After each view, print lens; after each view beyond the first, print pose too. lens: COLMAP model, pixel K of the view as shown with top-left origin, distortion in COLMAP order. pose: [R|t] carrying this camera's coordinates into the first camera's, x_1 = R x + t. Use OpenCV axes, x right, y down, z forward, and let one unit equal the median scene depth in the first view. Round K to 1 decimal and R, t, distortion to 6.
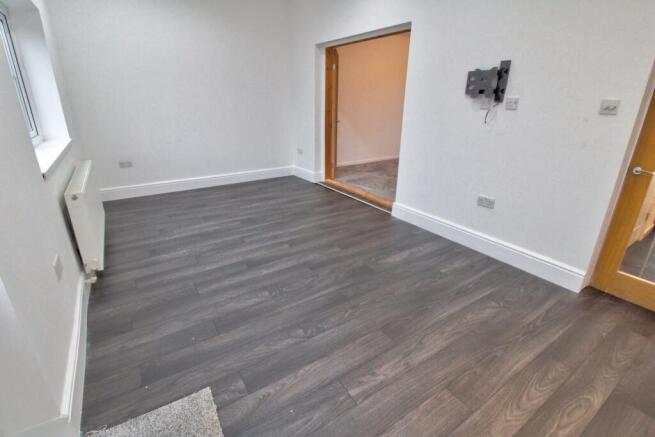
lens RADIAL K [[308.0, 0, 322.8], [0, 308.0, 211.3], [0, 0, 1]] dist [0.001808, -0.000115]
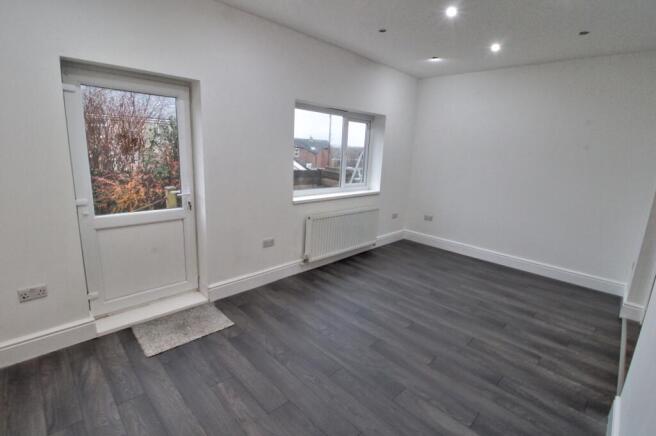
lens RADIAL K [[308.5, 0, 323.3], [0, 308.5, 217.8], [0, 0, 1]] dist [0.001808, -0.000115]
pose [[0.193420, 0.213179, -0.957676, 0.670122], [-0.376853, 0.917373, 0.128095, -0.215301], [0.905853, 0.336127, 0.257776, 0.412699]]
